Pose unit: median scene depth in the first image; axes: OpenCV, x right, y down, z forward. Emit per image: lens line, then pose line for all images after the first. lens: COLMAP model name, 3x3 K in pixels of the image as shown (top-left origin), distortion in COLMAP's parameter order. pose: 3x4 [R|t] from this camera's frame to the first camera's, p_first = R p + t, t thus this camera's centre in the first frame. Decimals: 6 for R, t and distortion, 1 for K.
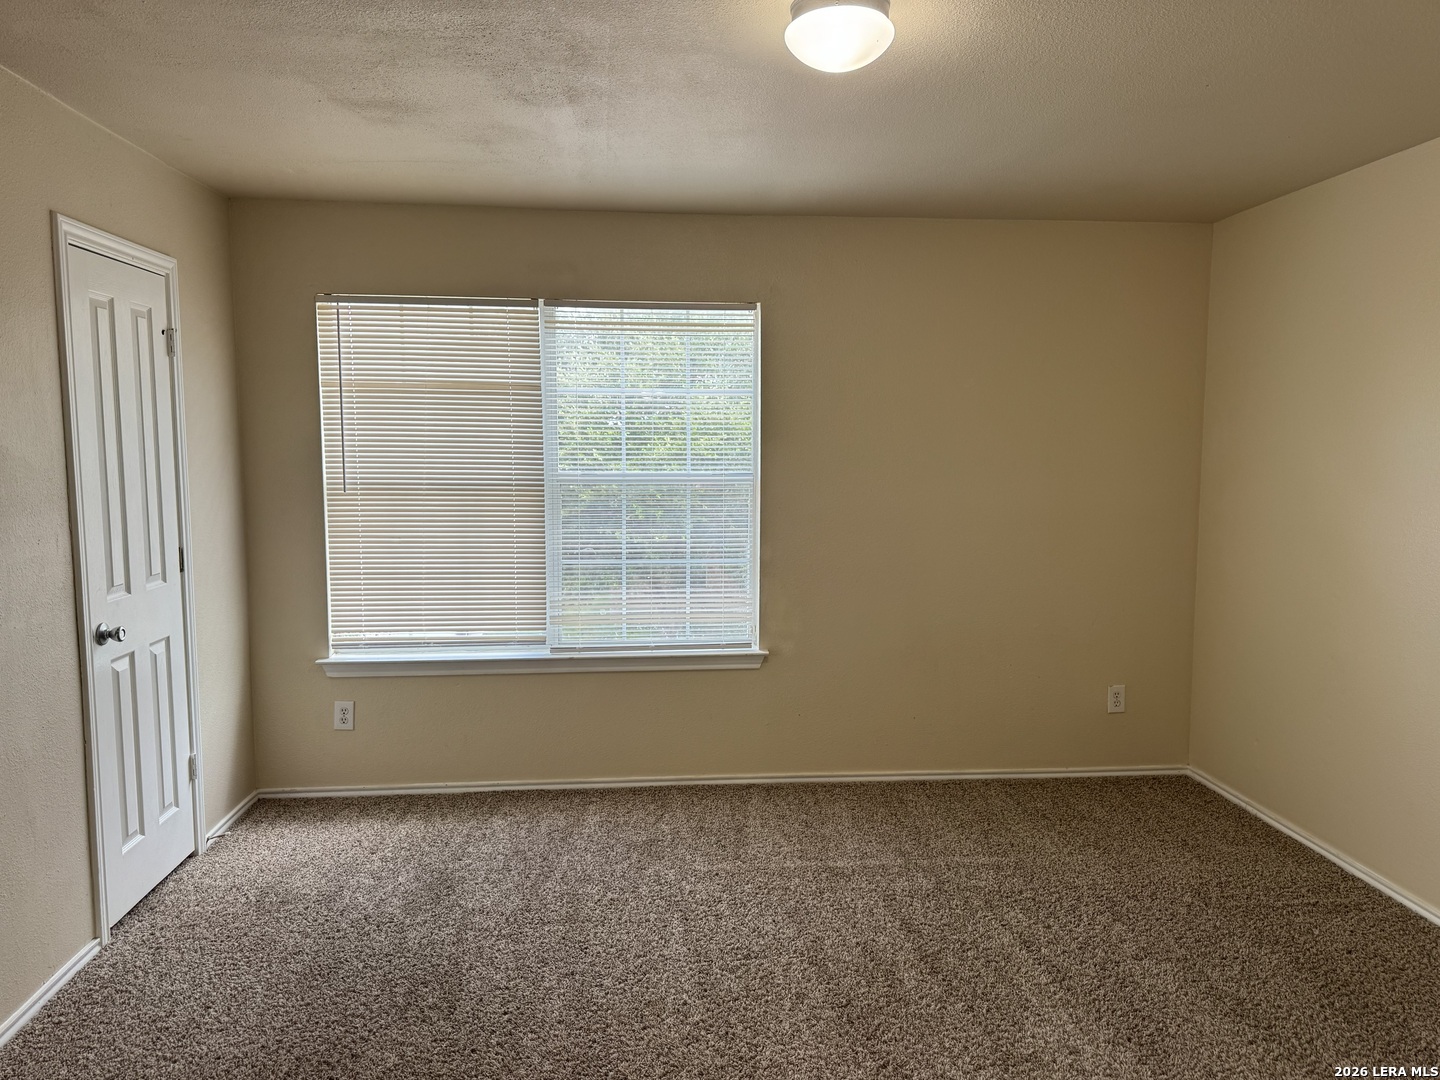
lens RADIAL K [[1008.4, 0, 720.0], [0, 1008.4, 540.0], [0, 0, 1]] dist [0.147424, -0.229597]
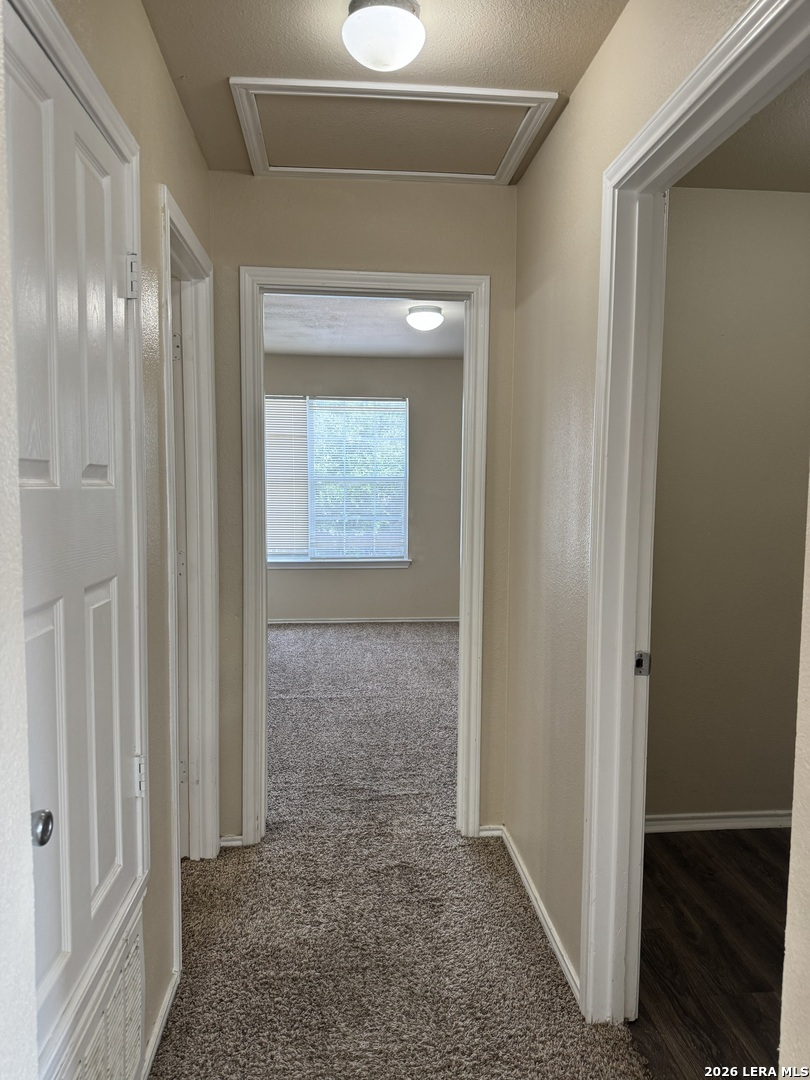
lens RADIAL K [[756.3, 0, 405.0], [0, 756.3, 540.0], [0, 0, 1]] dist [0.147424, -0.229597]
pose [[0.999990, 0.002898, 0.003539, 0.027930], [-0.002857, 0.999928, -0.011652, 0.088621], [-0.003573, 0.011642, 0.999926, -0.619234]]
